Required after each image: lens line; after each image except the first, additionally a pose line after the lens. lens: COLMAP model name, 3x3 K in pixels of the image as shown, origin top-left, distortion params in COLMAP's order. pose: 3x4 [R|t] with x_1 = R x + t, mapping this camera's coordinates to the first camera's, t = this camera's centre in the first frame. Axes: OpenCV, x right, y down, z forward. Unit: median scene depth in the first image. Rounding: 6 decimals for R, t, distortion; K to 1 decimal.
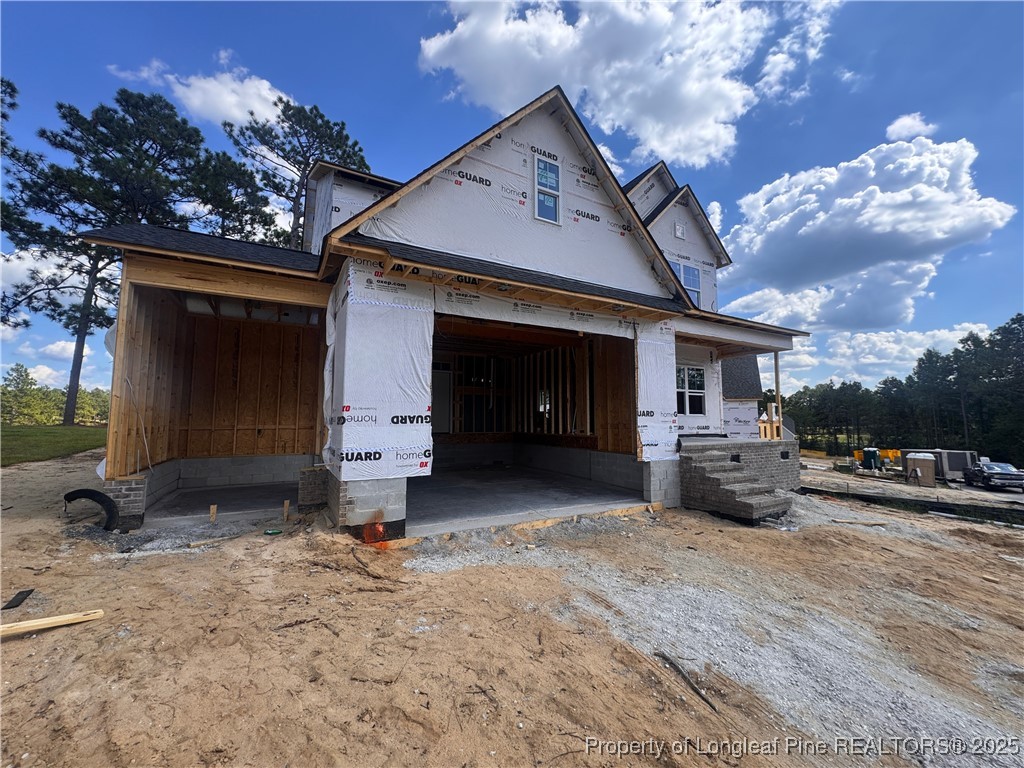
lens RADIAL K [[408.9, 0, 512.0], [0, 408.9, 384.0], [0, 0, 1]] dist [-0.000745, -0.000375]
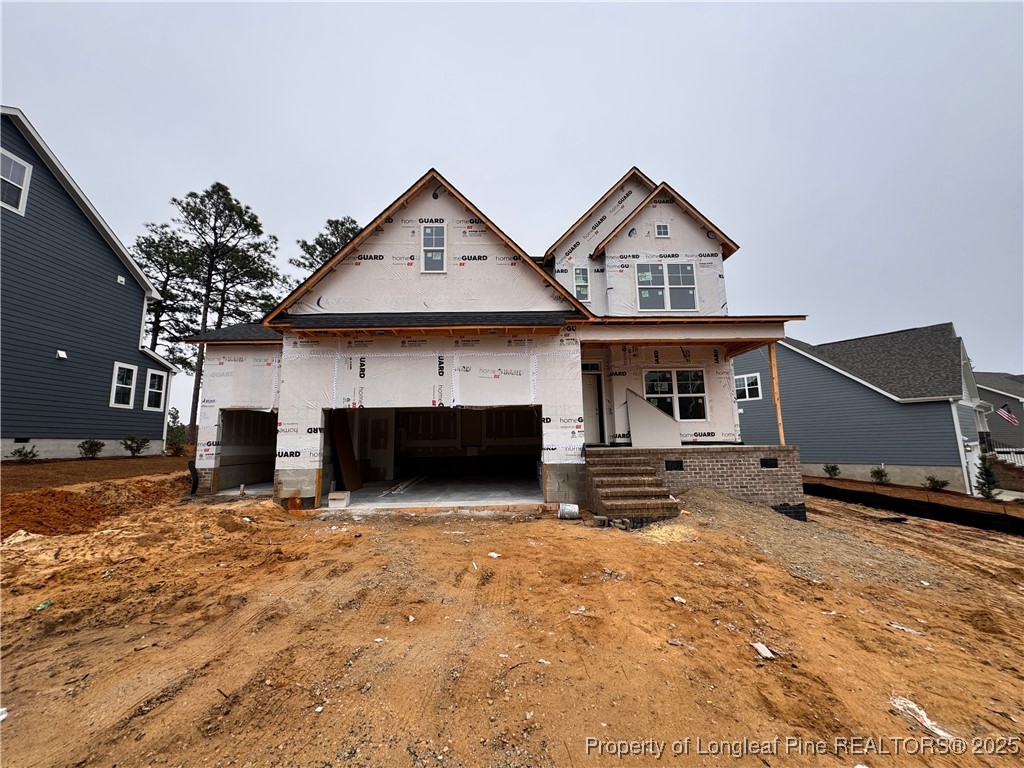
lens RADIAL K [[408.9, 0, 512.0], [0, 408.9, 384.0], [0, 0, 1]] dist [-0.000745, -0.000375]
pose [[0.887486, -0.084243, -0.453069, 0.815776], [0.061200, 0.995986, -0.065312, 0.045263], [0.456752, 0.030236, 0.889080, -0.011183]]
